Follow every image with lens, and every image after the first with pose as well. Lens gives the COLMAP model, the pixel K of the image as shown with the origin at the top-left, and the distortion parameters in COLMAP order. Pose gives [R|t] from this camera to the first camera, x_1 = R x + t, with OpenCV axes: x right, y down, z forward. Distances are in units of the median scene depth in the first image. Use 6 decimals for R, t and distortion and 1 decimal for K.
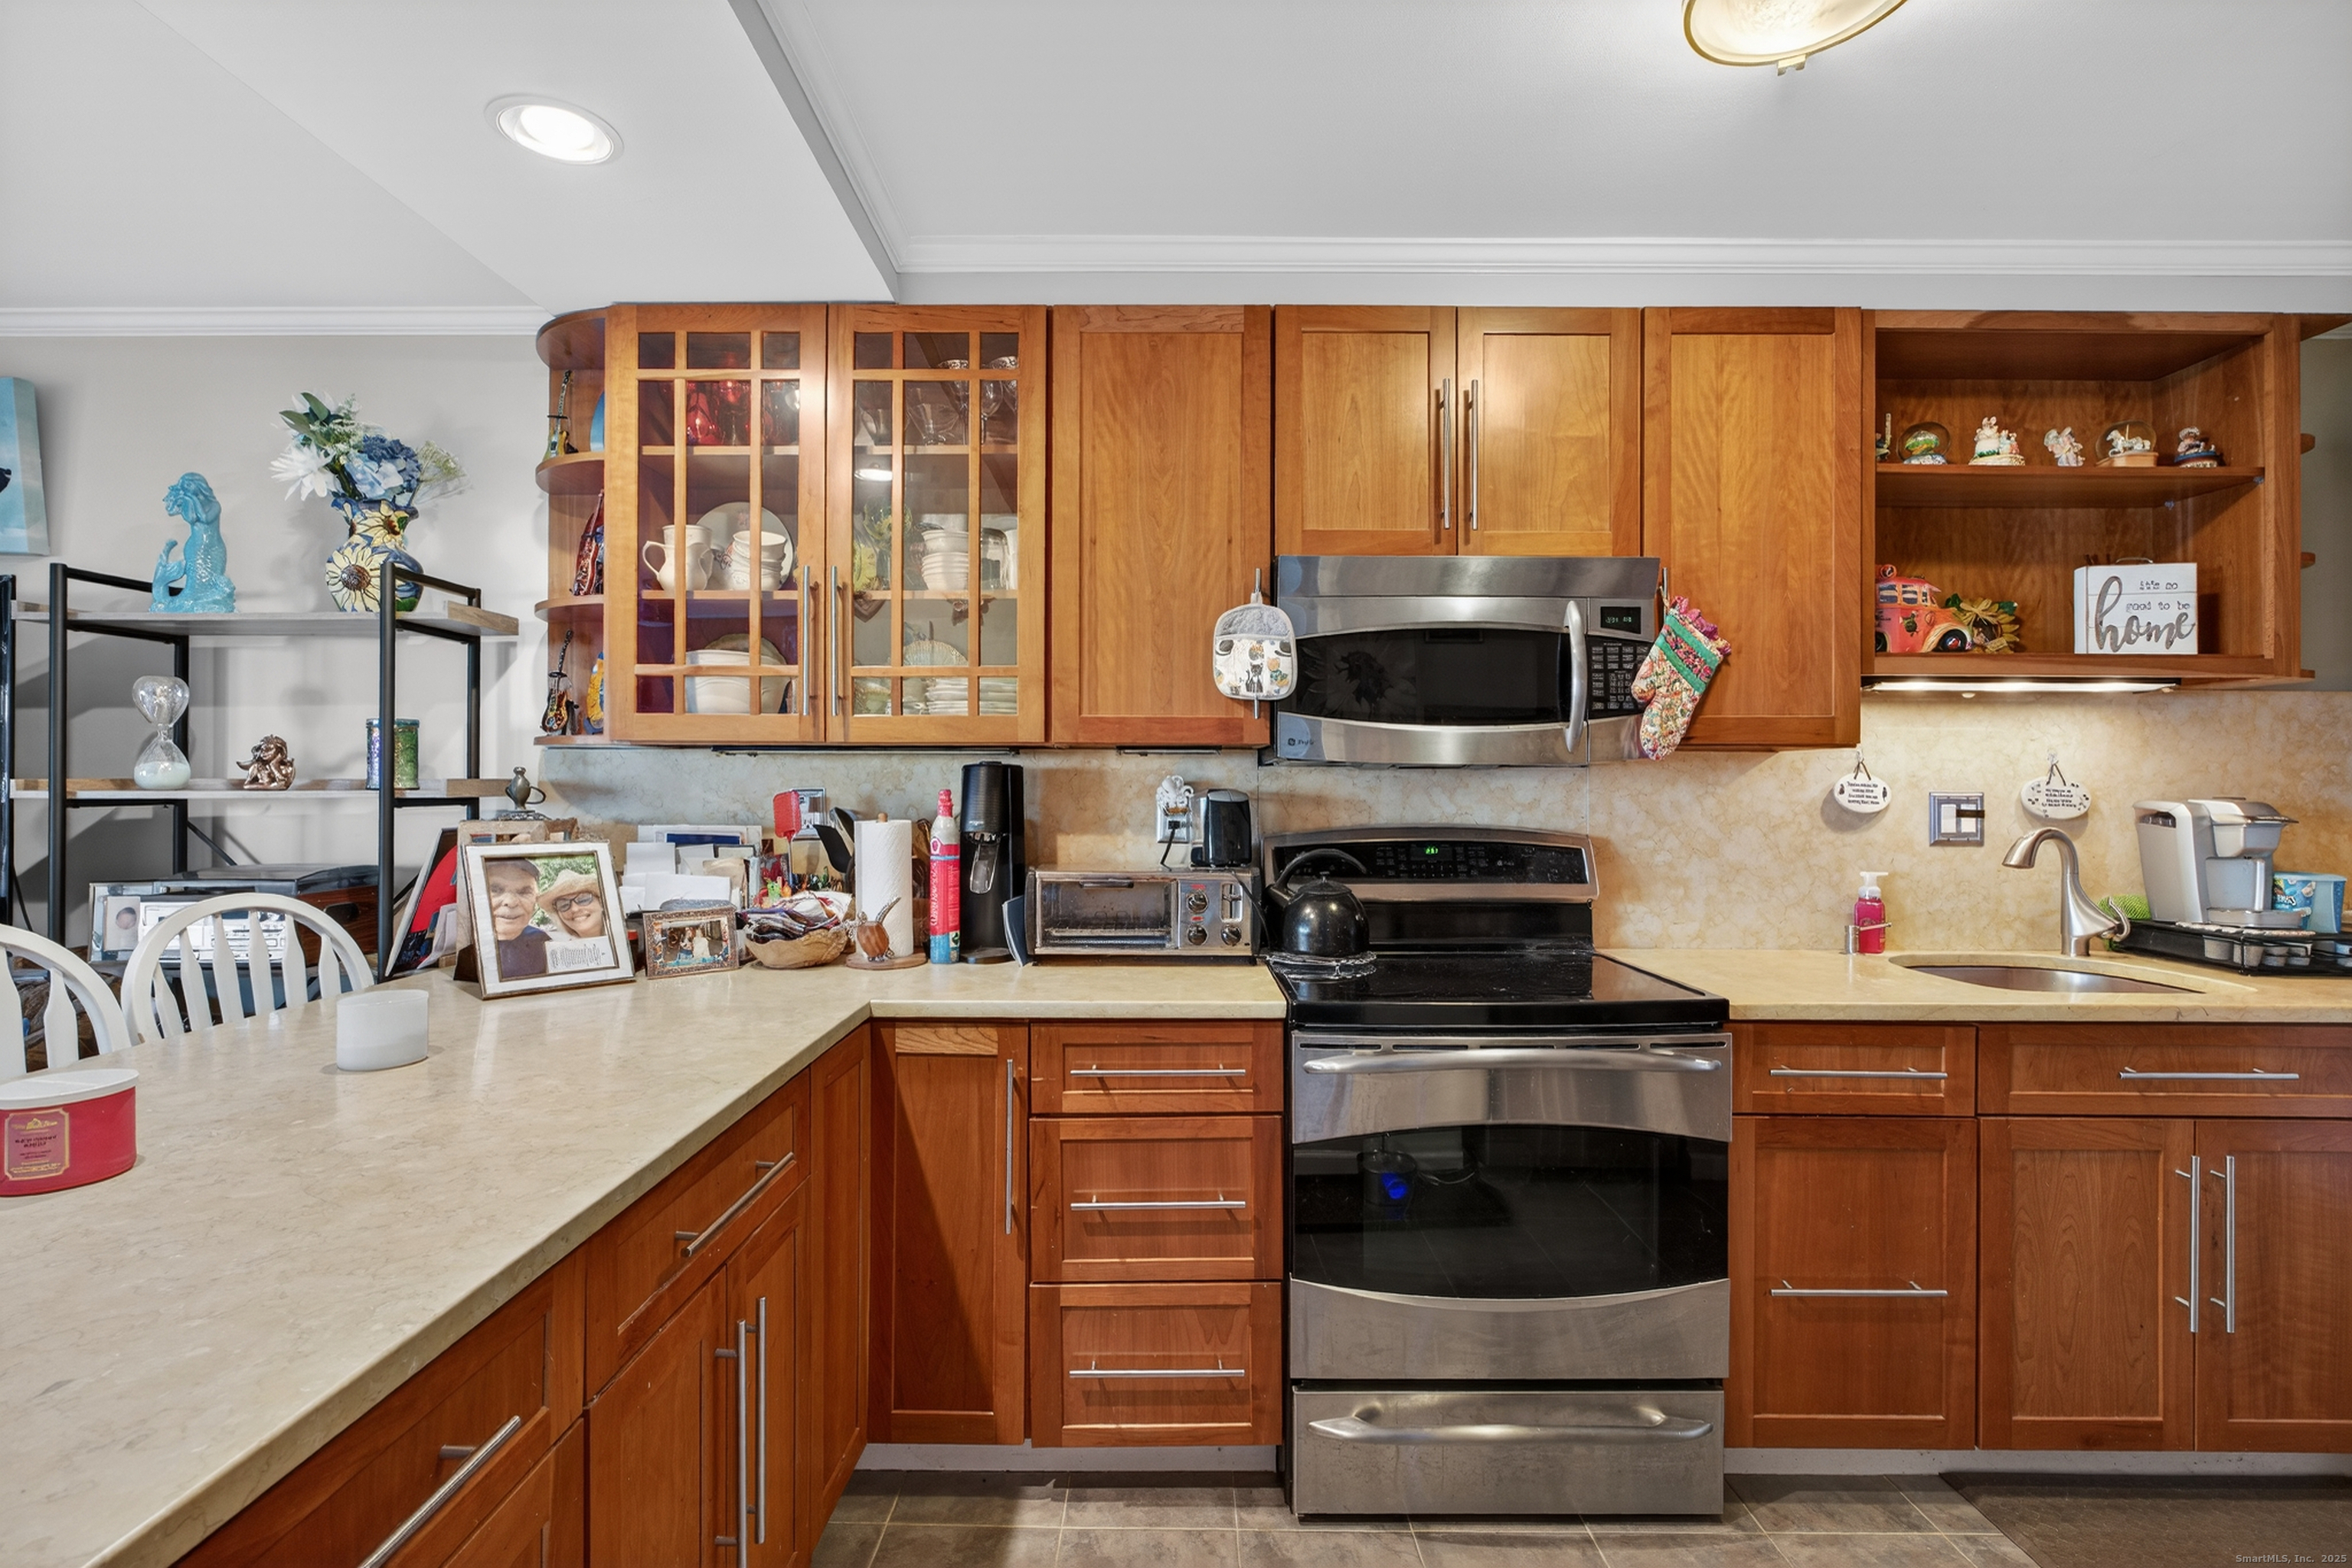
lens RADIAL K [[1055.8, 0, 1163.3], [0, 1055.8, 776.1], [0, 0, 1]] dist [-0.017274, 0.005904]
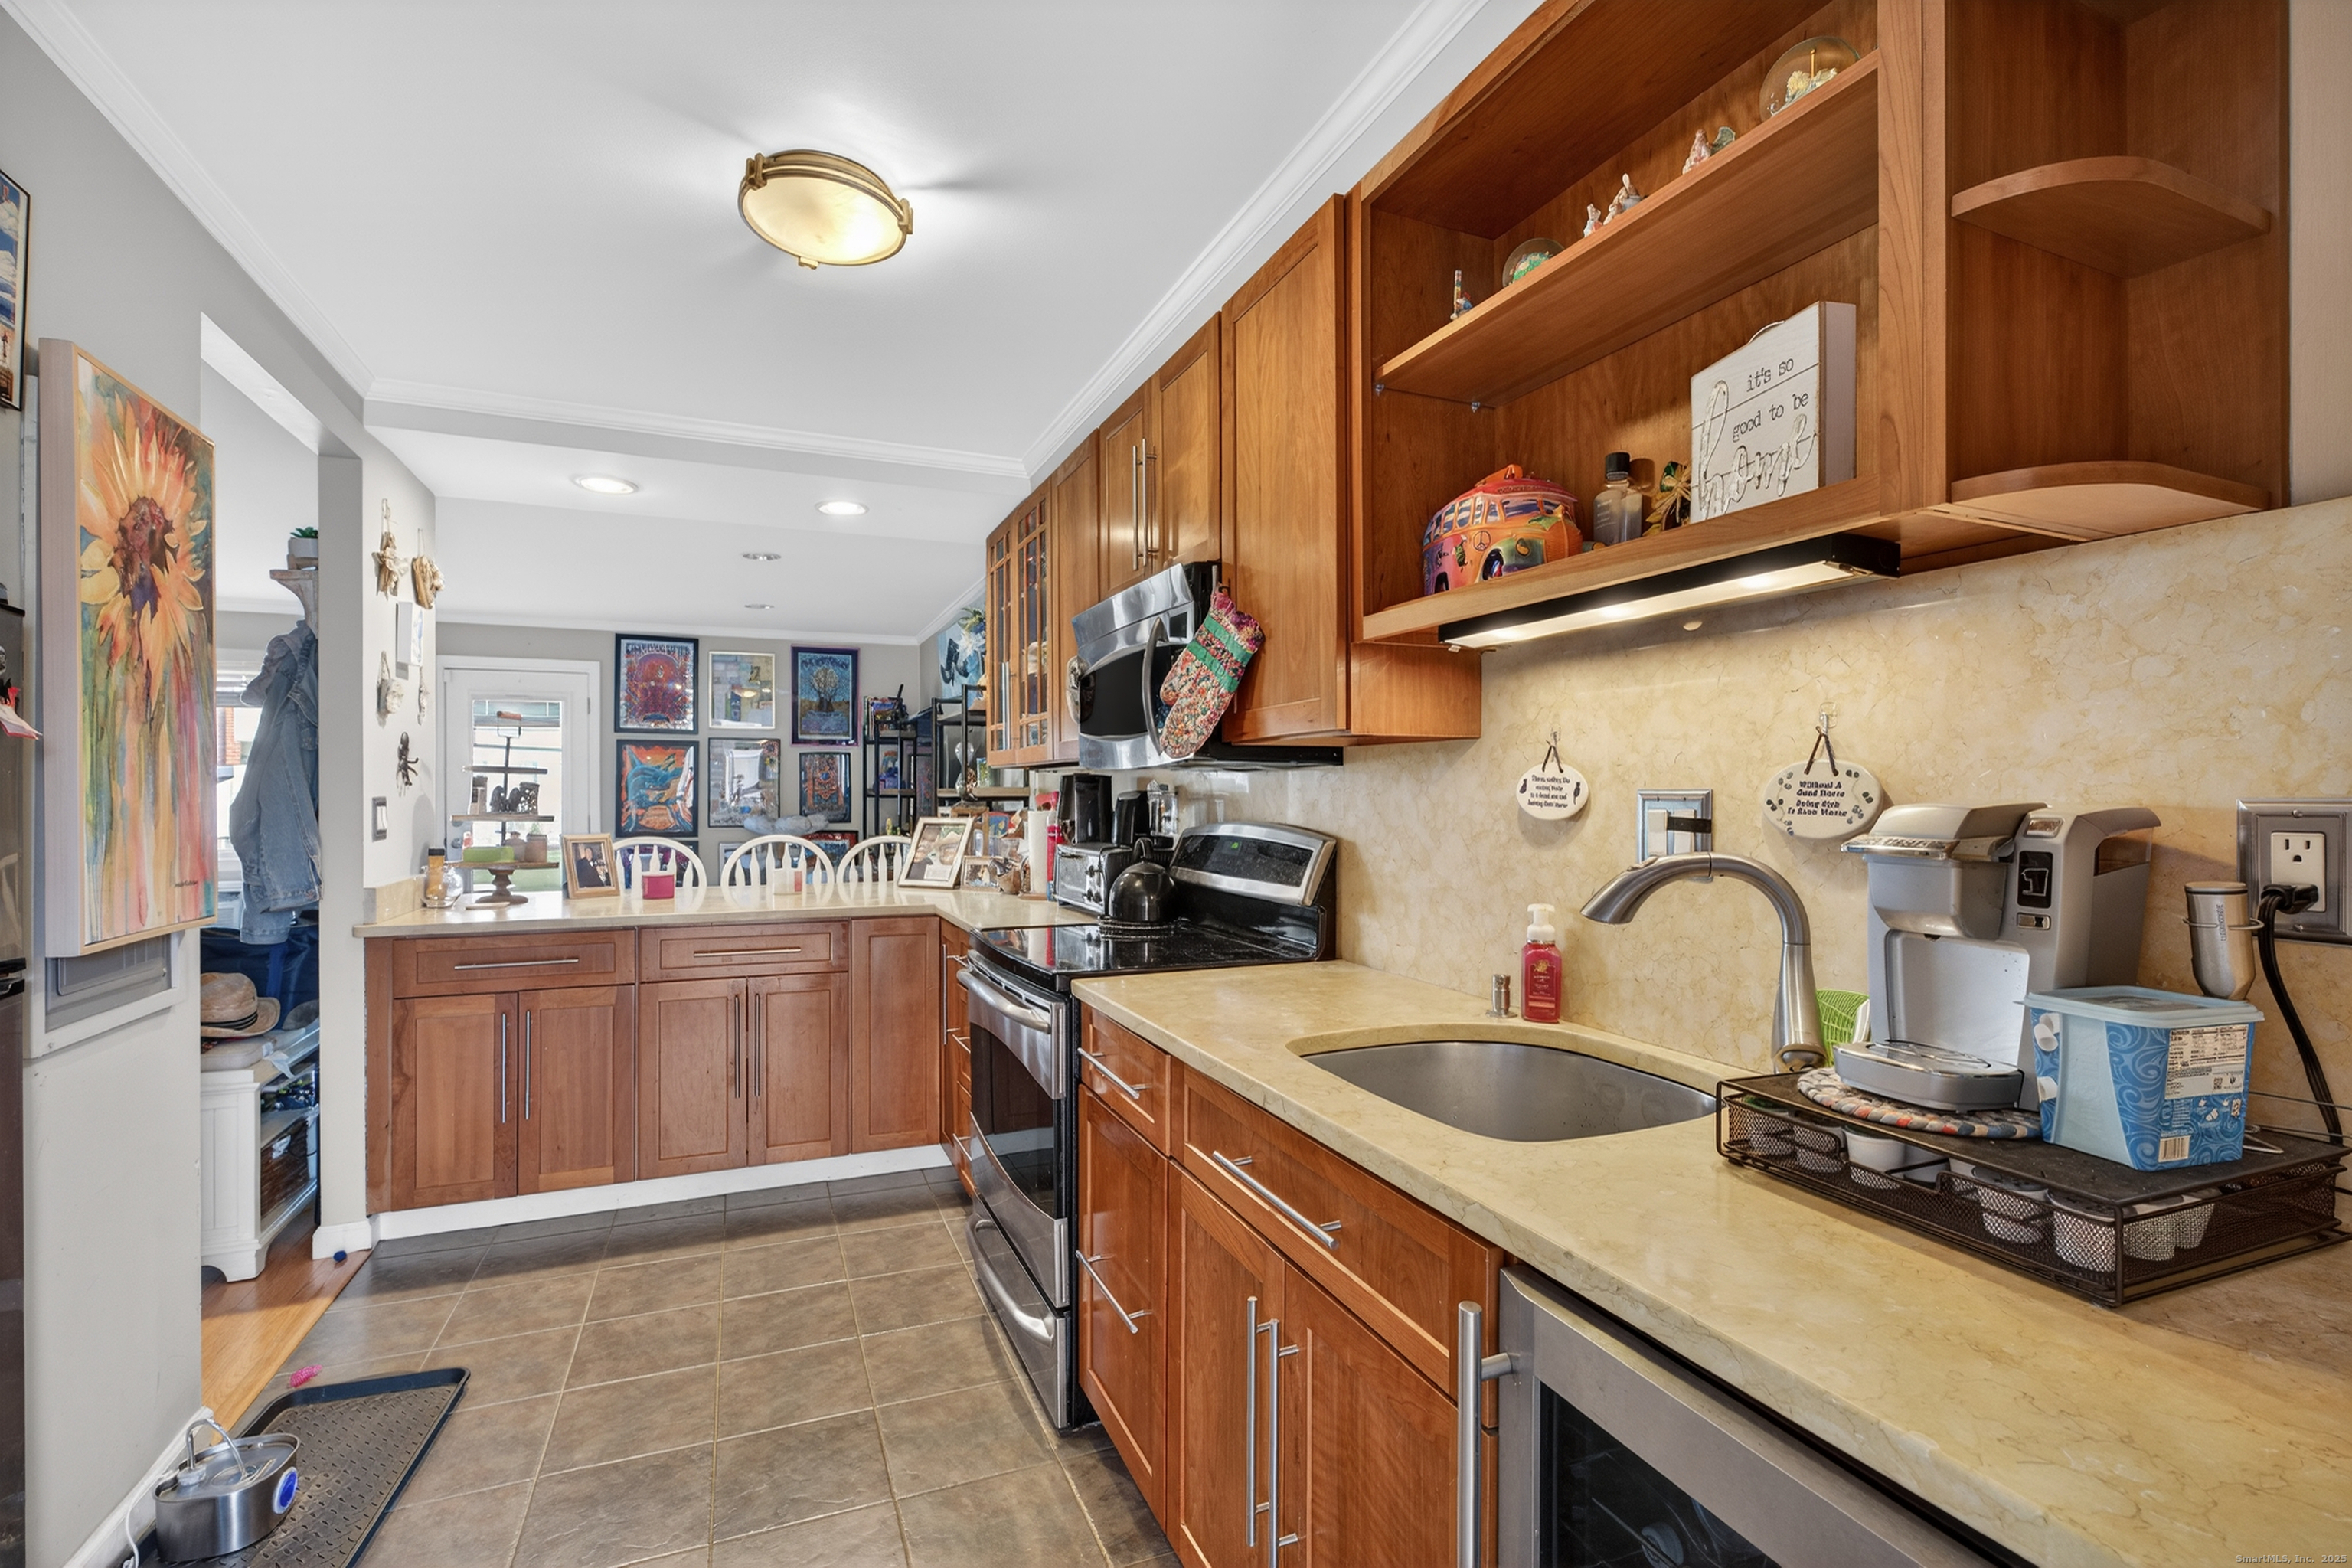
lens RADIAL K [[1055.8, 0, 1165.1], [0, 1055.8, 797.3], [0, 0, 1]] dist [-0.017274, 0.005904]
pose [[0.388247, -0.000722, -0.921555, 1.346677], [0.003235, 0.999995, 0.000580, 0.021195], [0.921550, -0.003206, 0.388247, 0.551464]]
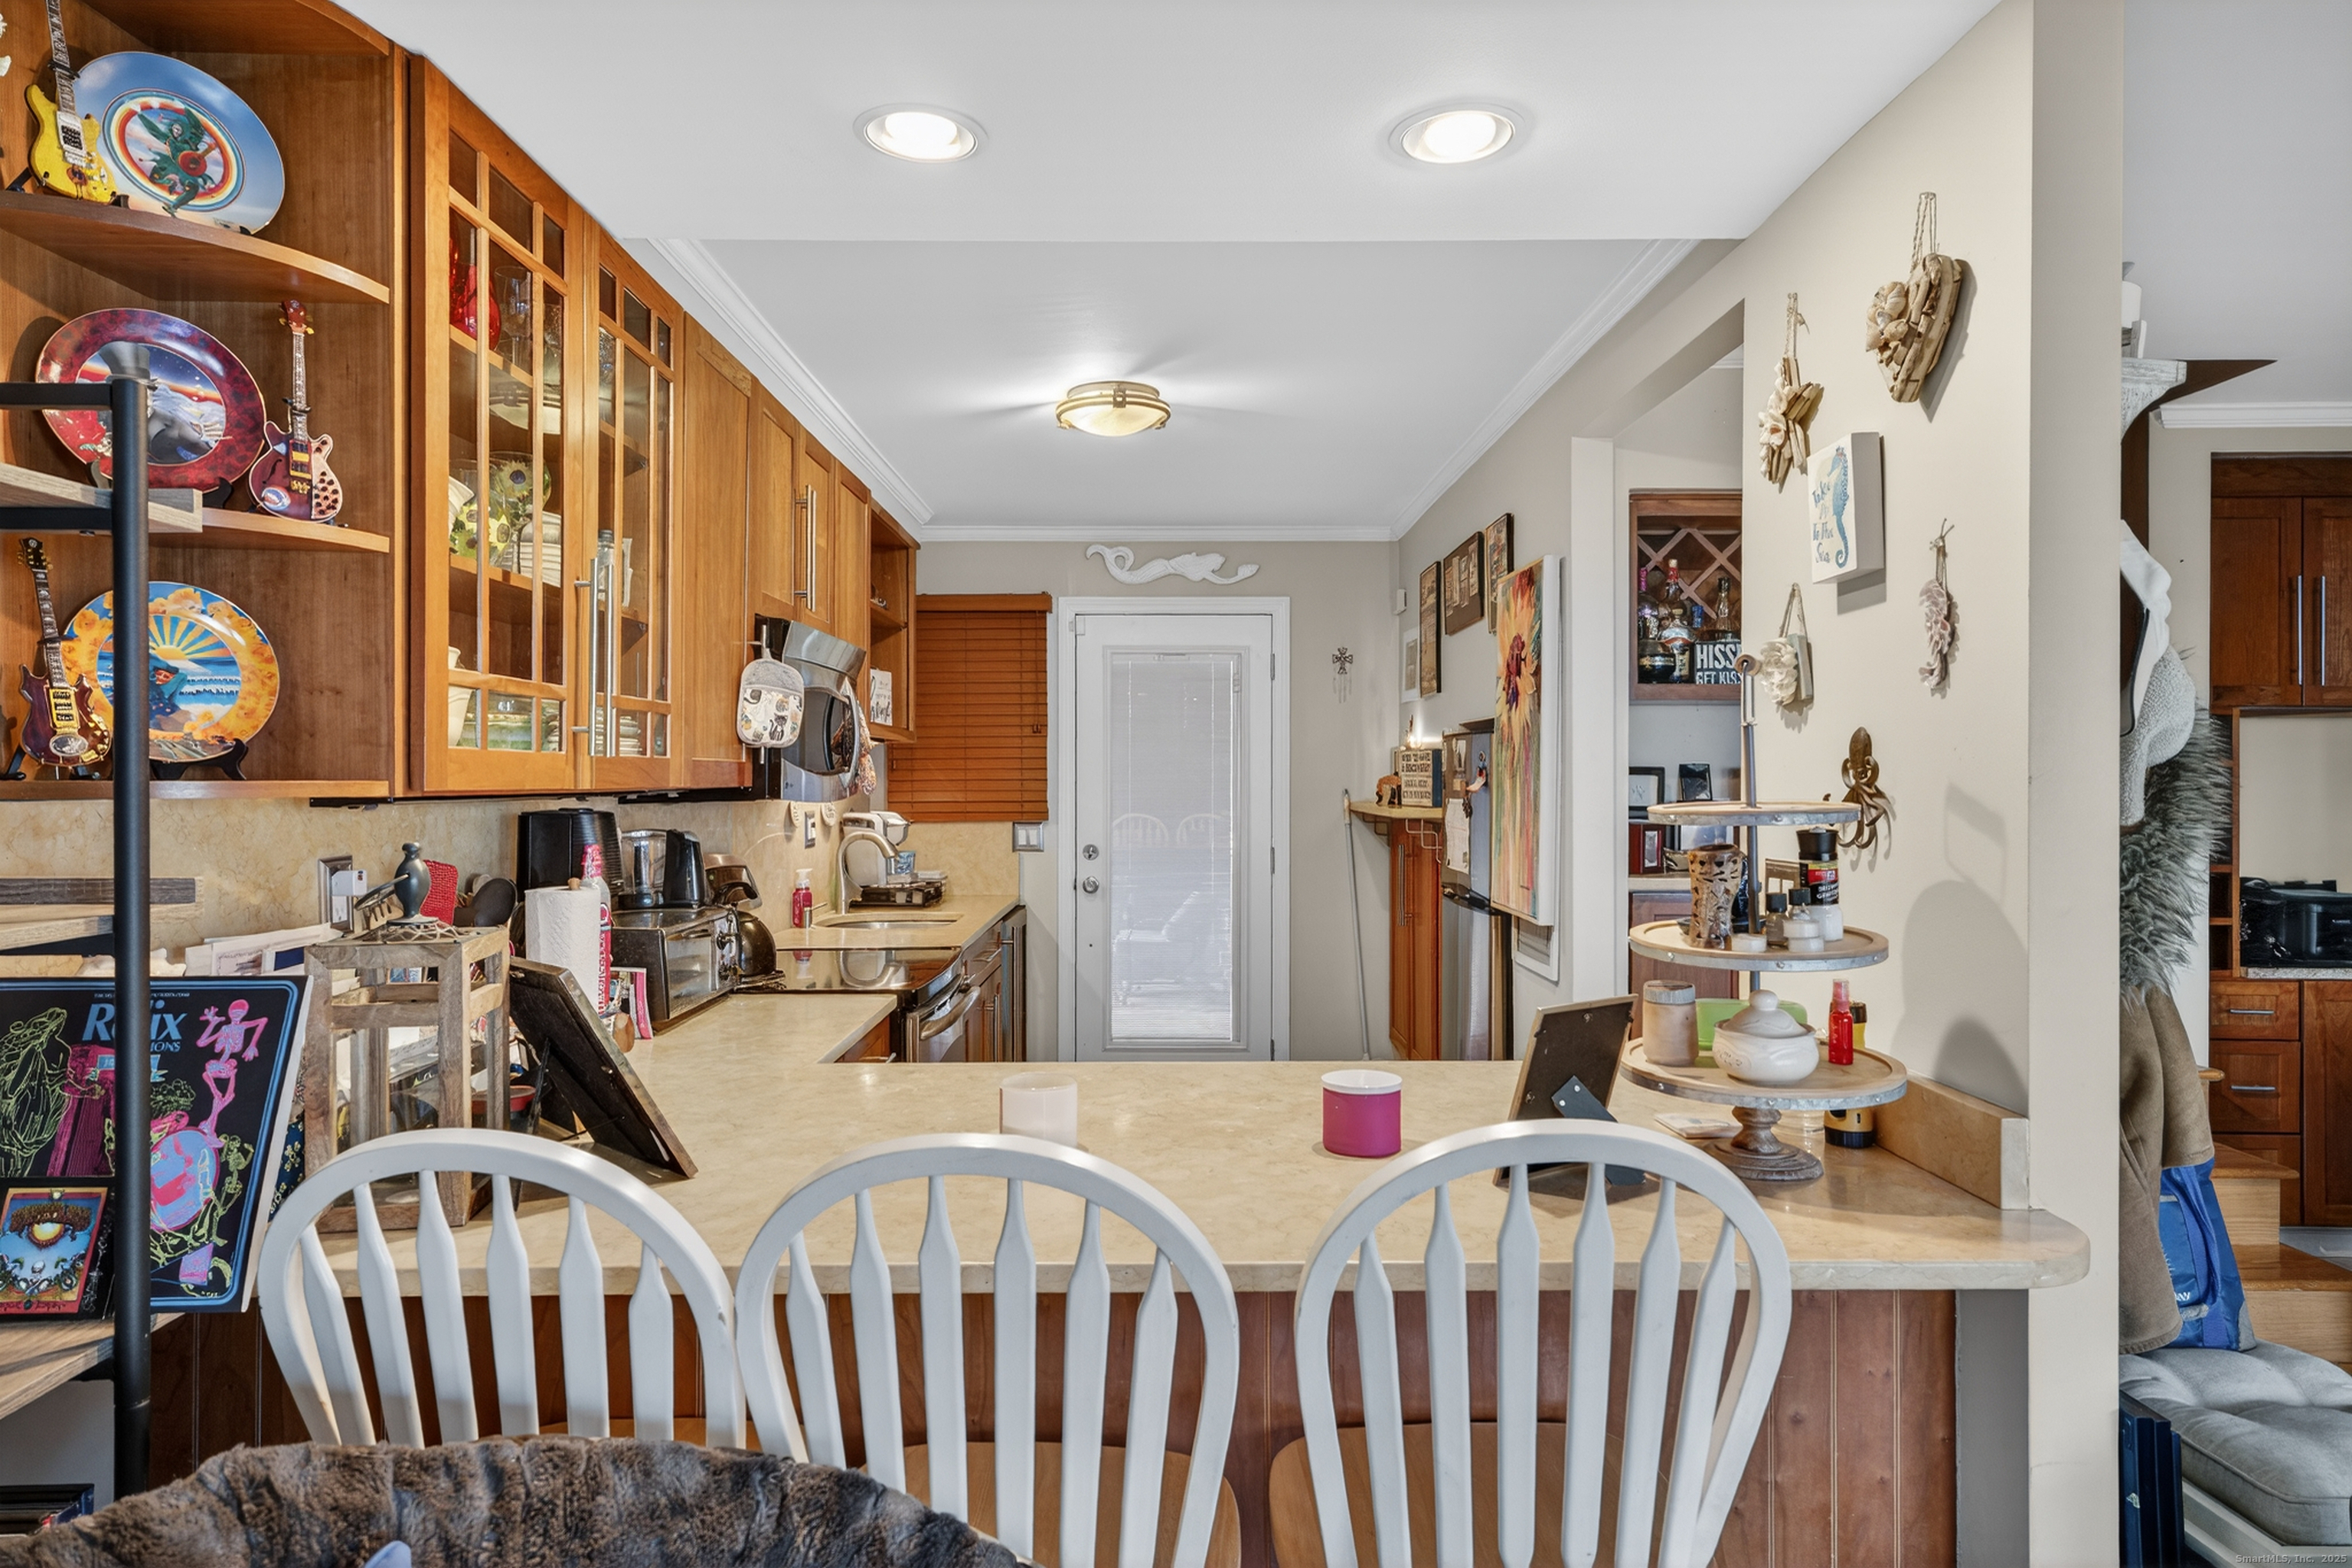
lens RADIAL K [[1377.5, 0, 1172.0], [0, 1377.5, 781.1], [0, 0, 1]] dist [0.001438, 0.000092]
pose [[-0.009196, -0.007485, 0.999930, -1.295812], [-0.006328, 0.999952, 0.007427, -0.047864], [-0.999938, -0.006259, -0.009243, 0.576919]]
